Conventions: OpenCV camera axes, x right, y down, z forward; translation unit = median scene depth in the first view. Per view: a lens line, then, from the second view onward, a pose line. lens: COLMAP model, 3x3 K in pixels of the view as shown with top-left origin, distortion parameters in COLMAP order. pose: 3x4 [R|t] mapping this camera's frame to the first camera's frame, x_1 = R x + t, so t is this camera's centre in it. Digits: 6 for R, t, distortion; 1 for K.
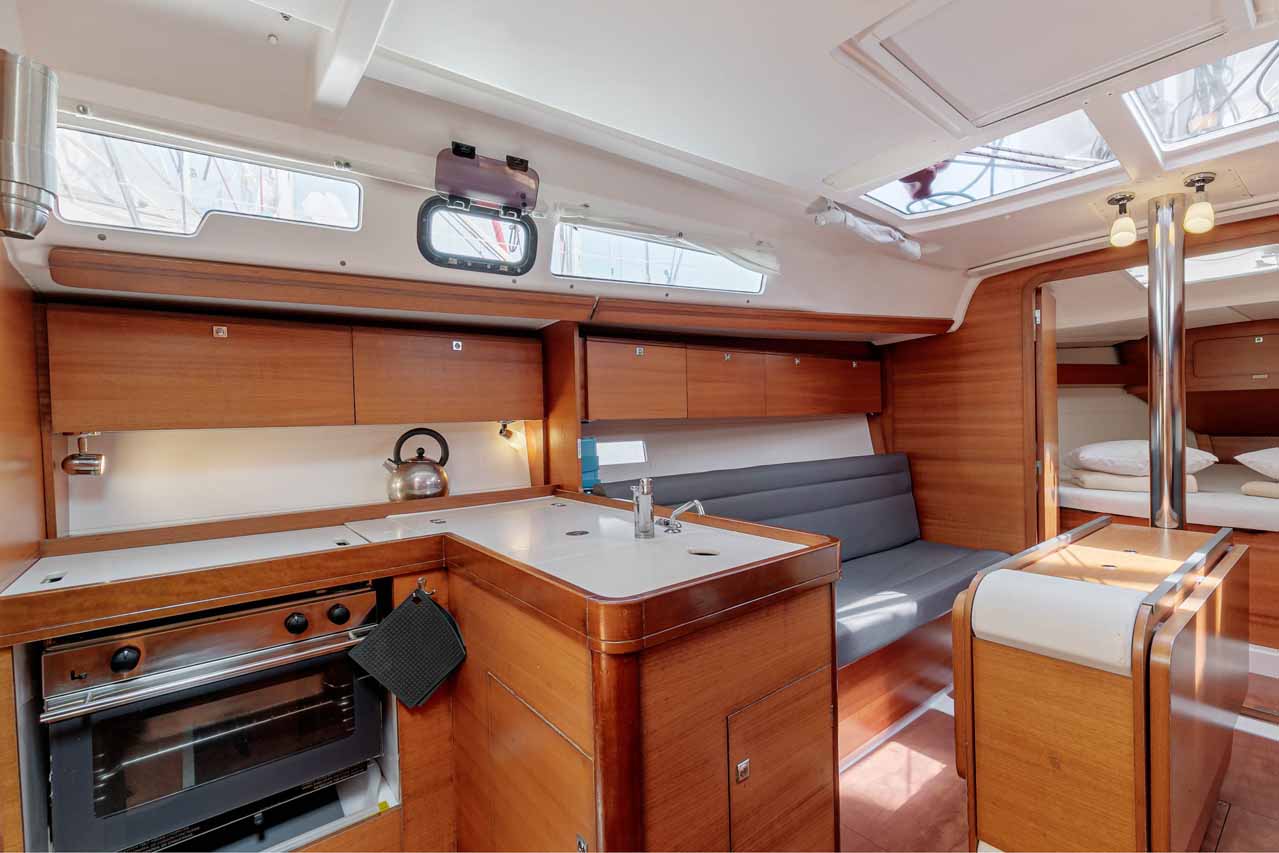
lens RADIAL K [[591.2, 0, 664.9], [0, 591.2, 432.0], [0, 0, 1]] dist [-0.000390, -0.000227]
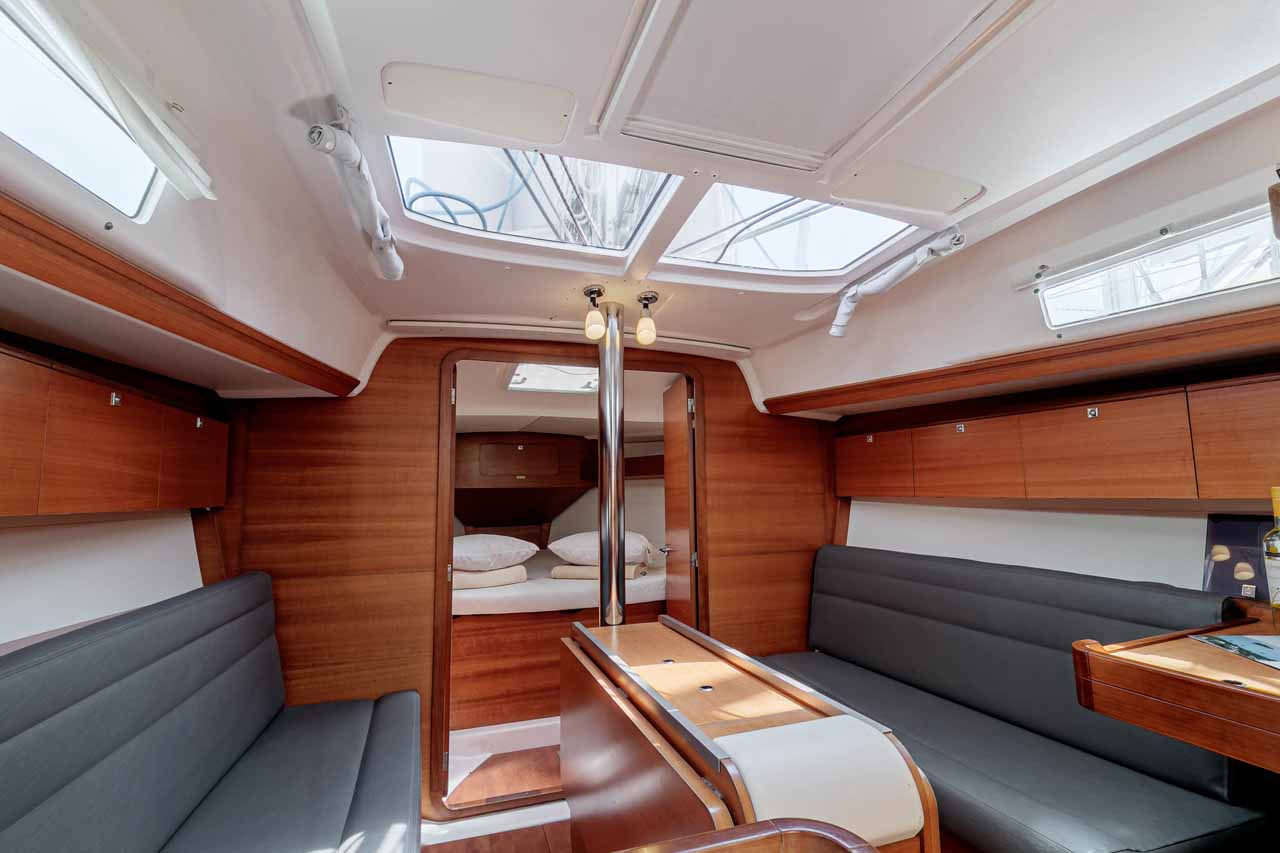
lens RADIAL K [[591.6, 0, 665.4], [0, 591.6, 432.0], [0, 0, 1]] dist [-0.000390, -0.000227]
pose [[0.337205, 0.119755, 0.933784, -0.065725], [0.030347, 0.989978, -0.137921, -0.012498], [-0.940942, 0.074845, 0.330191, 0.402175]]
